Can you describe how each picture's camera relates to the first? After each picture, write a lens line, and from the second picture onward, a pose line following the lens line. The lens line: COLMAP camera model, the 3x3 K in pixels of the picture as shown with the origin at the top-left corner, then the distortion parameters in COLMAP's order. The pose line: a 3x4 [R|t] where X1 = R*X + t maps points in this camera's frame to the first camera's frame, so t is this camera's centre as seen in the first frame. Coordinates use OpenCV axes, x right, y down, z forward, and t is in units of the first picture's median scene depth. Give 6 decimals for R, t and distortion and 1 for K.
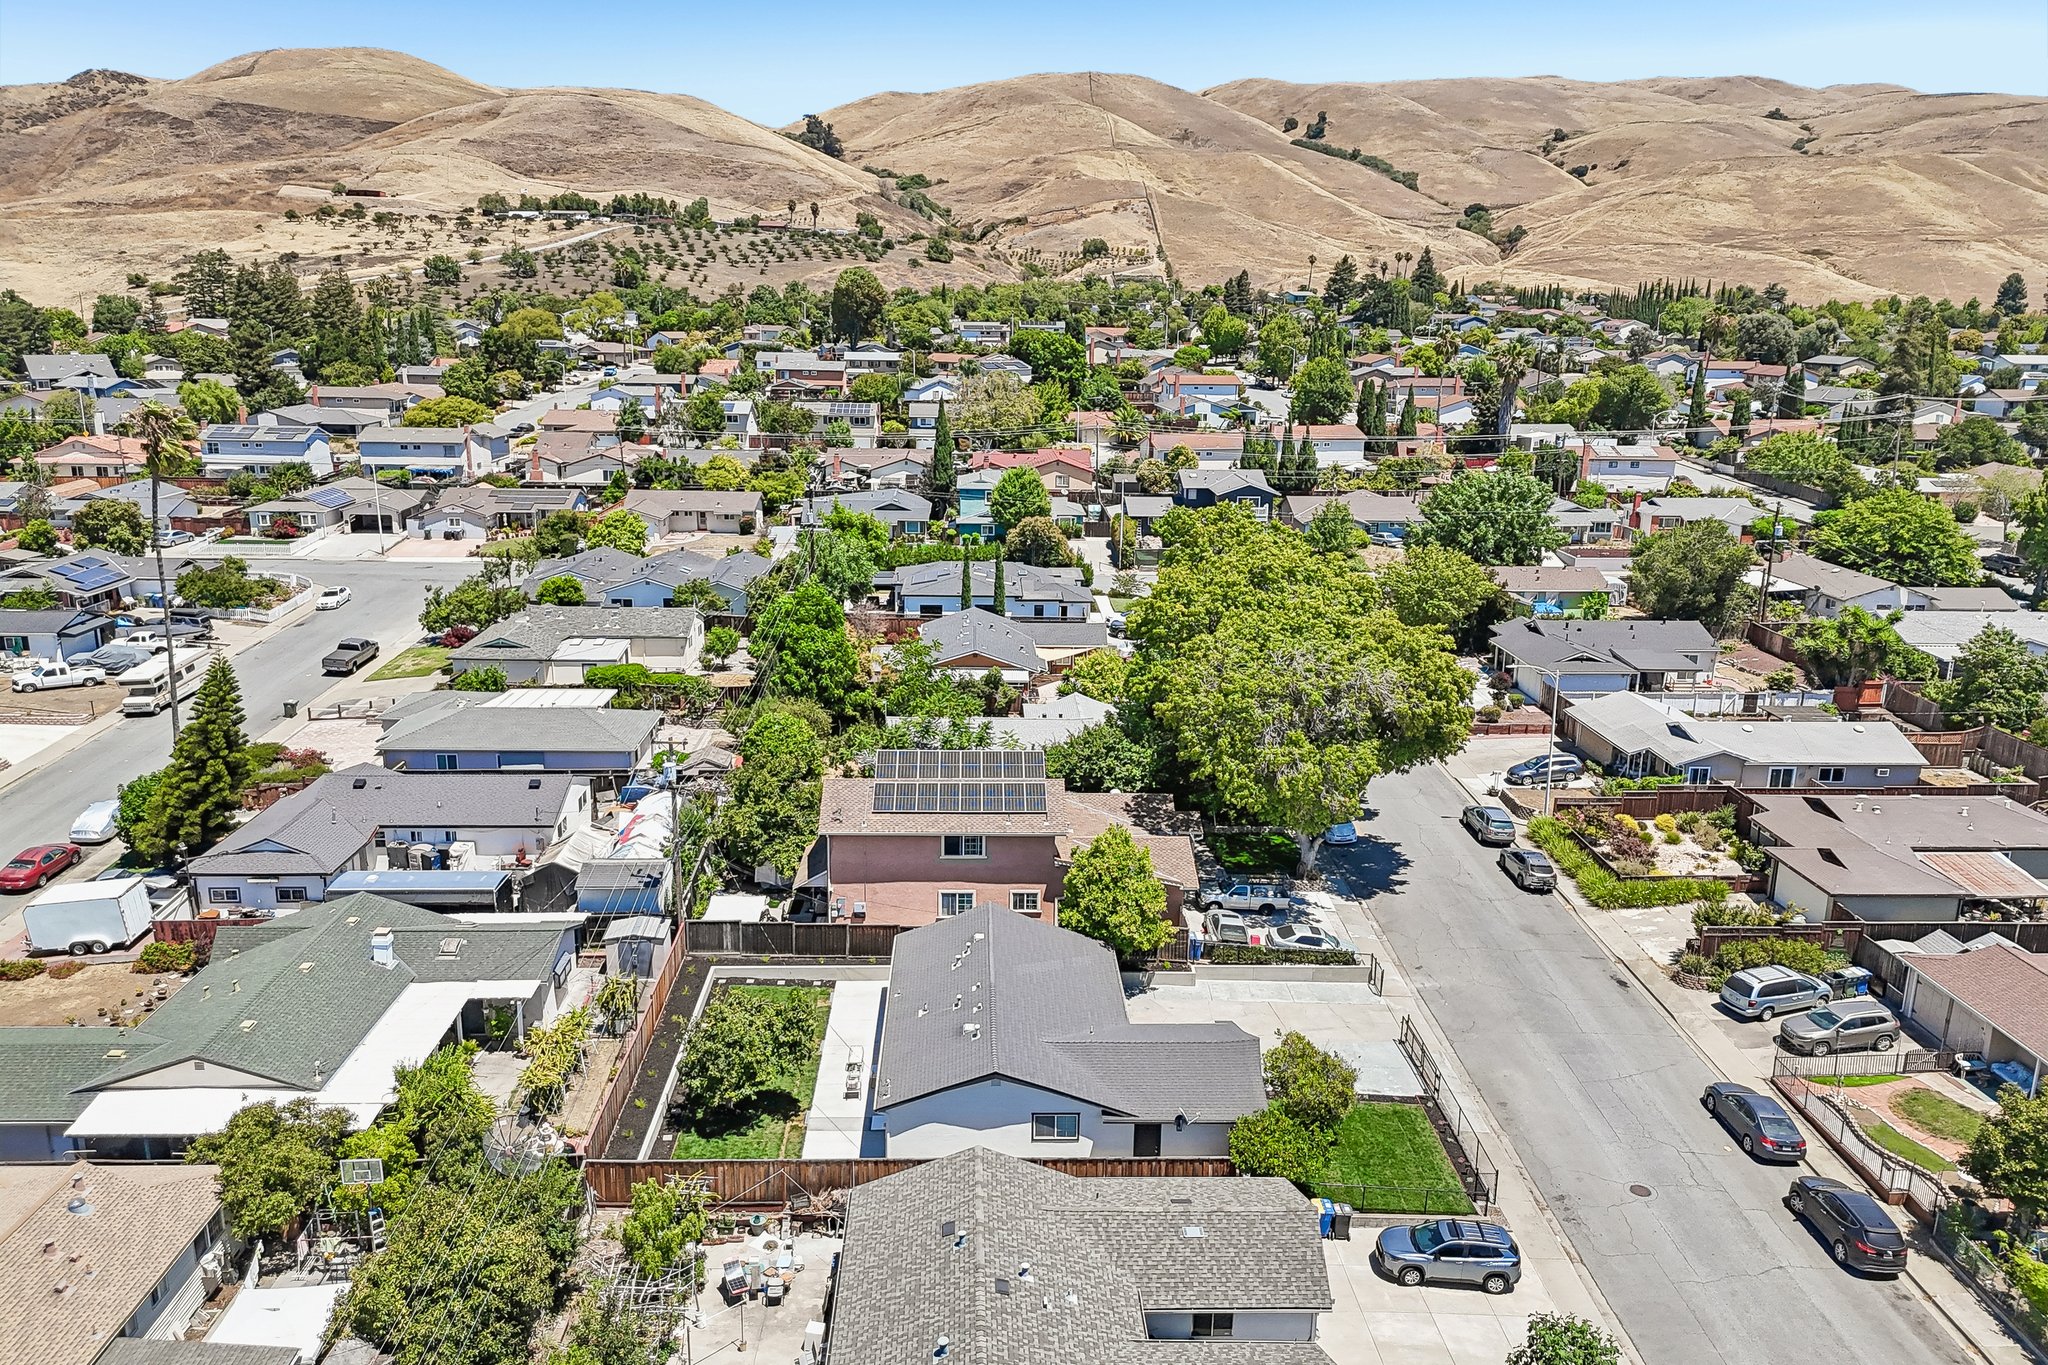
lens RADIAL K [[1506.6, 0, 1024.0], [0, 1506.6, 682.5], [0, 0, 1]] dist [0.071843, -0.077178]
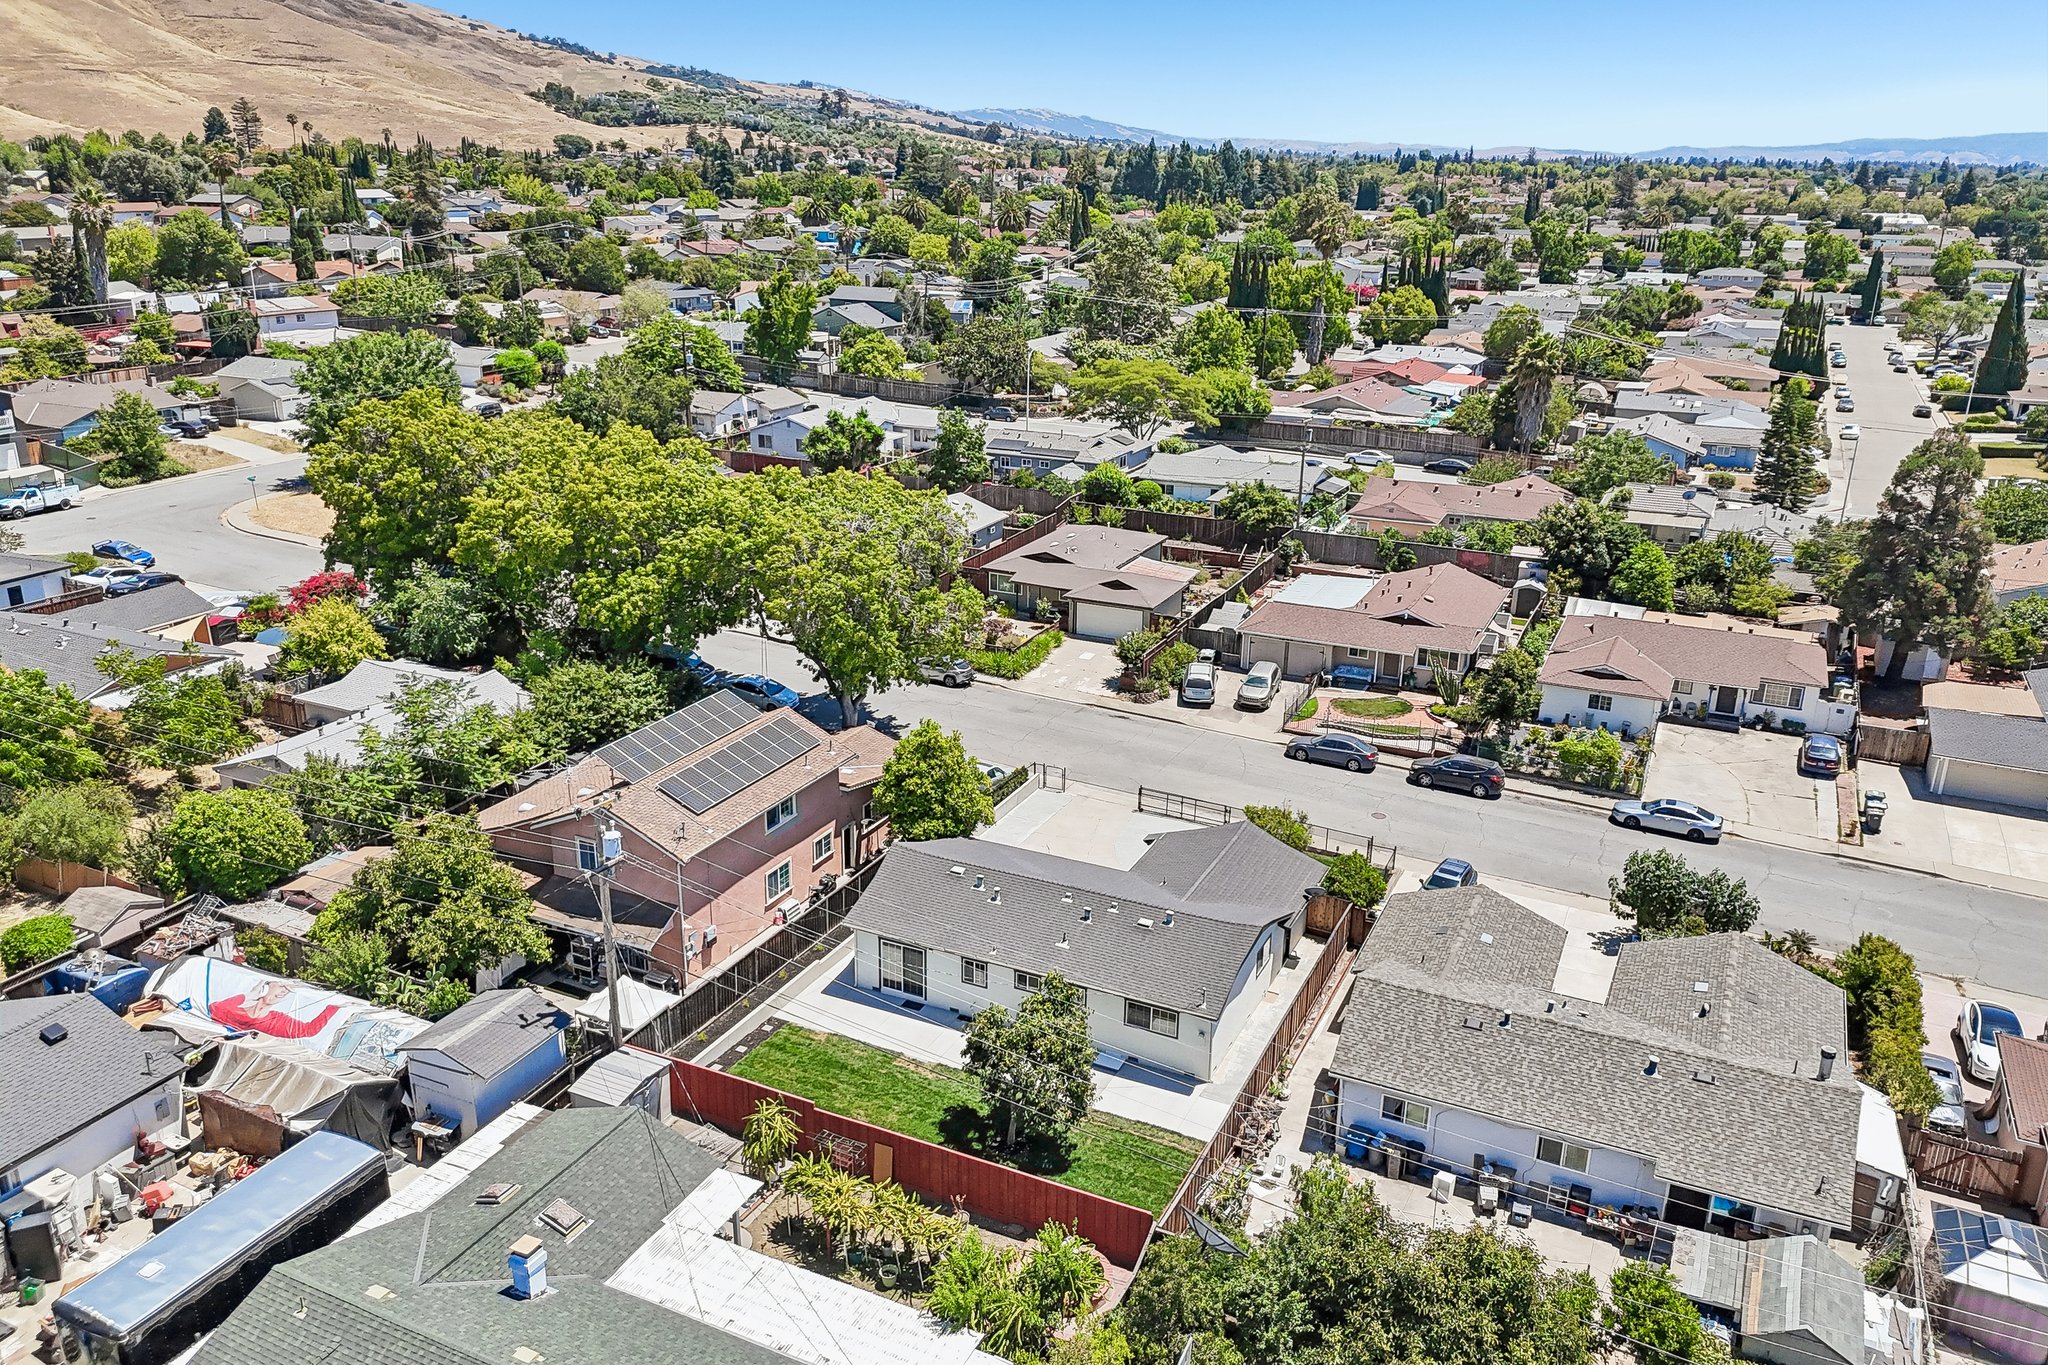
lens RADIAL K [[1506.6, 0, 1024.0], [0, 1506.6, 682.5], [0, 0, 1]] dist [0.071843, -0.077178]
pose [[0.457677, -0.297343, 0.837925, -0.603377], [0.212081, 0.951729, 0.221888, -0.108297], [-0.863454, 0.076155, 0.498645, 0.410039]]
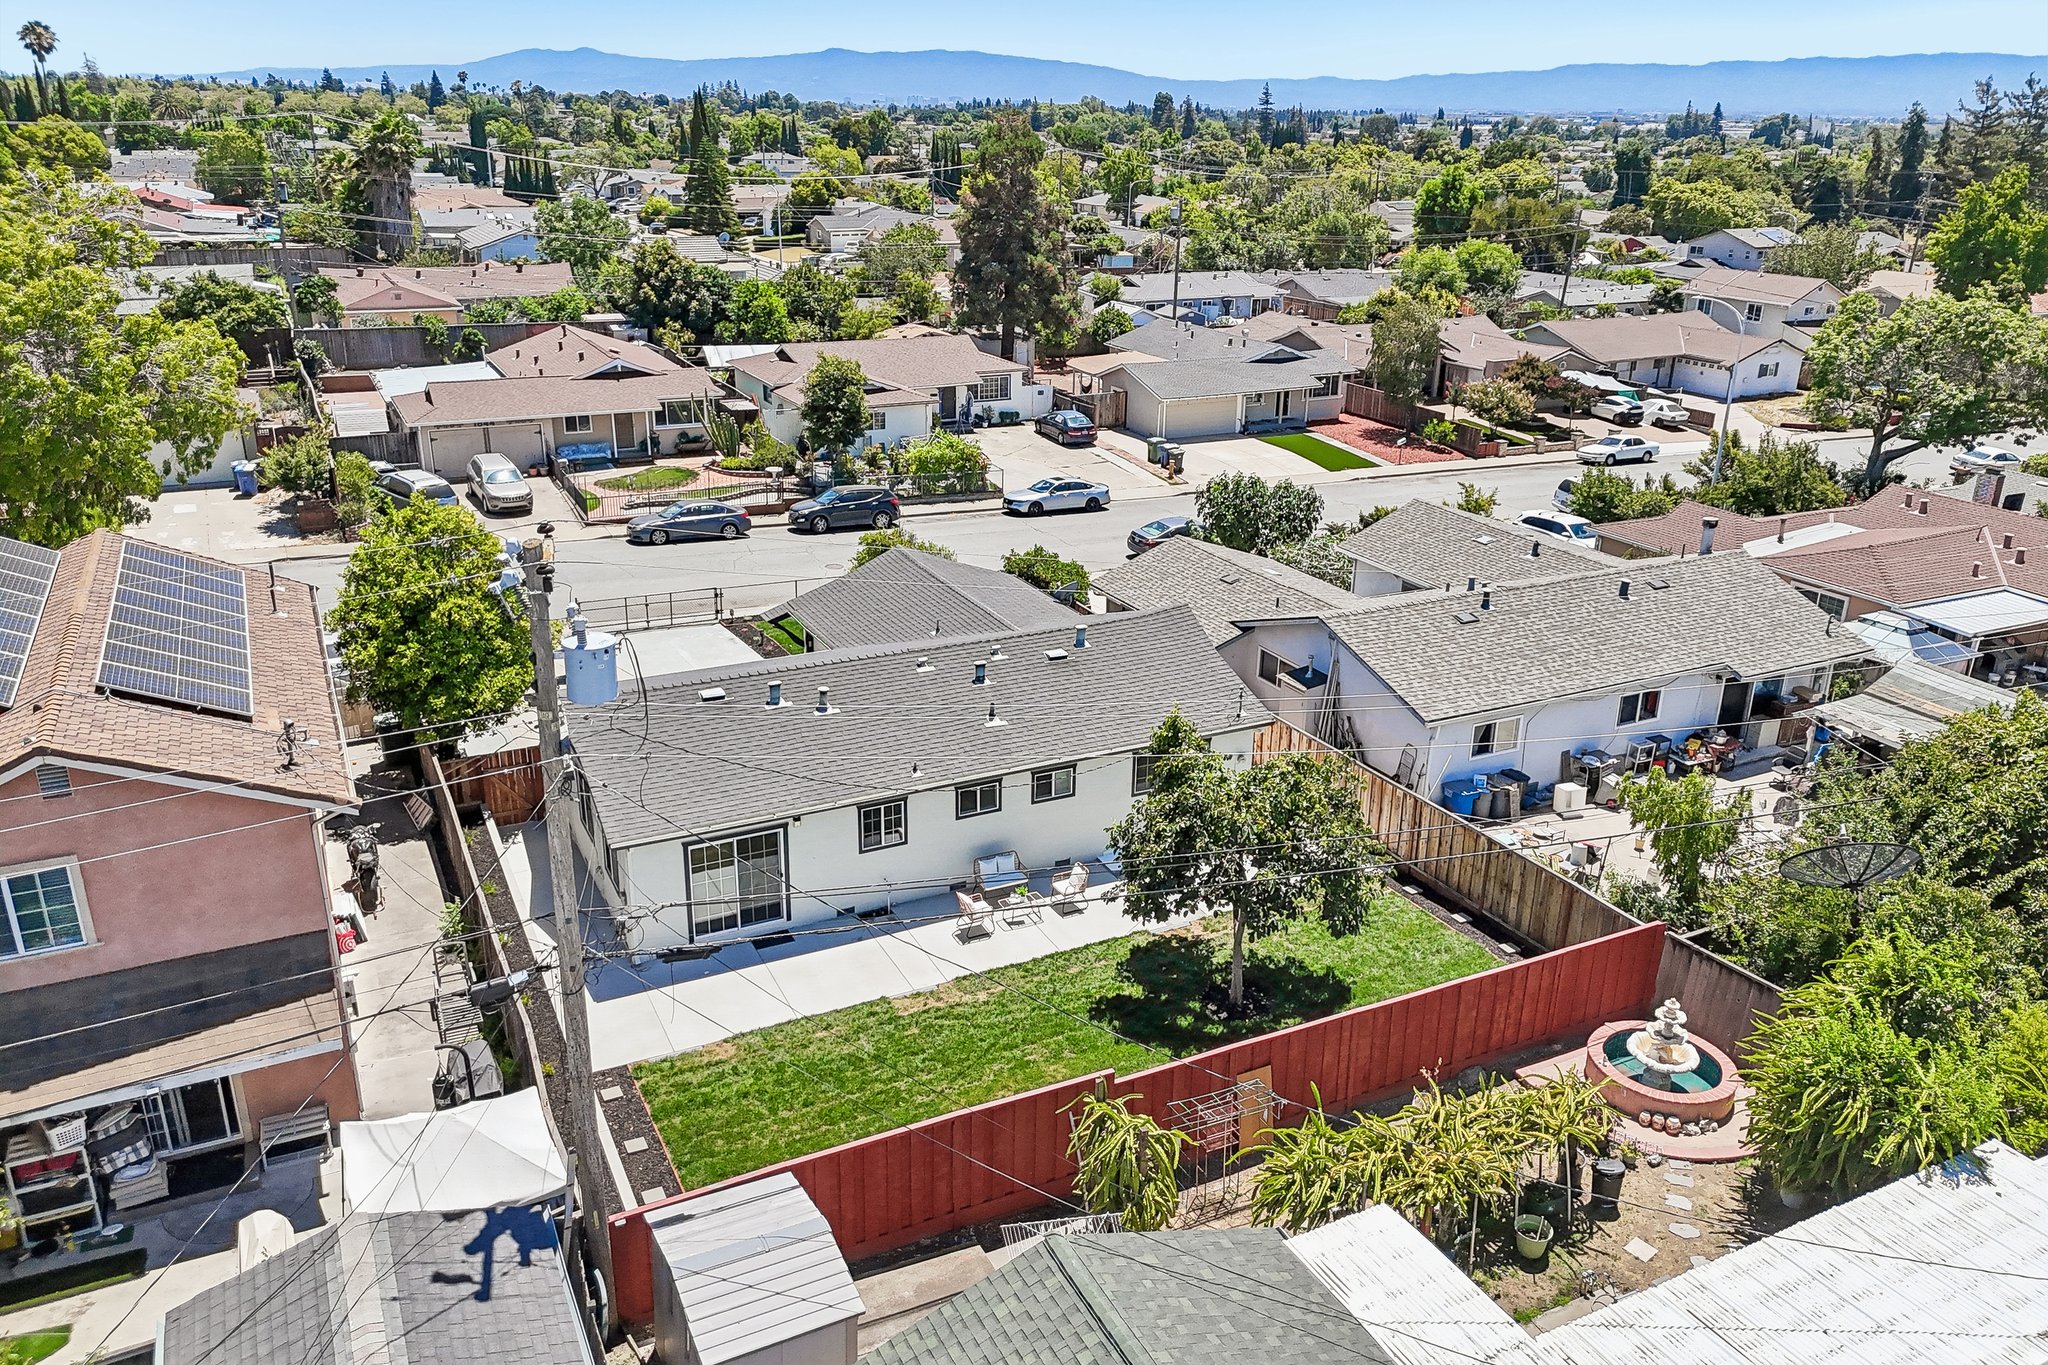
lens RADIAL K [[1506.6, 0, 1024.0], [0, 1506.6, 682.5], [0, 0, 1]] dist [0.071843, -0.077178]
pose [[-0.416966, -0.339894, 0.842978, -0.399872], [0.204176, 0.868718, 0.451266, -0.031106], [-0.885693, 0.360278, -0.292828, 0.856525]]
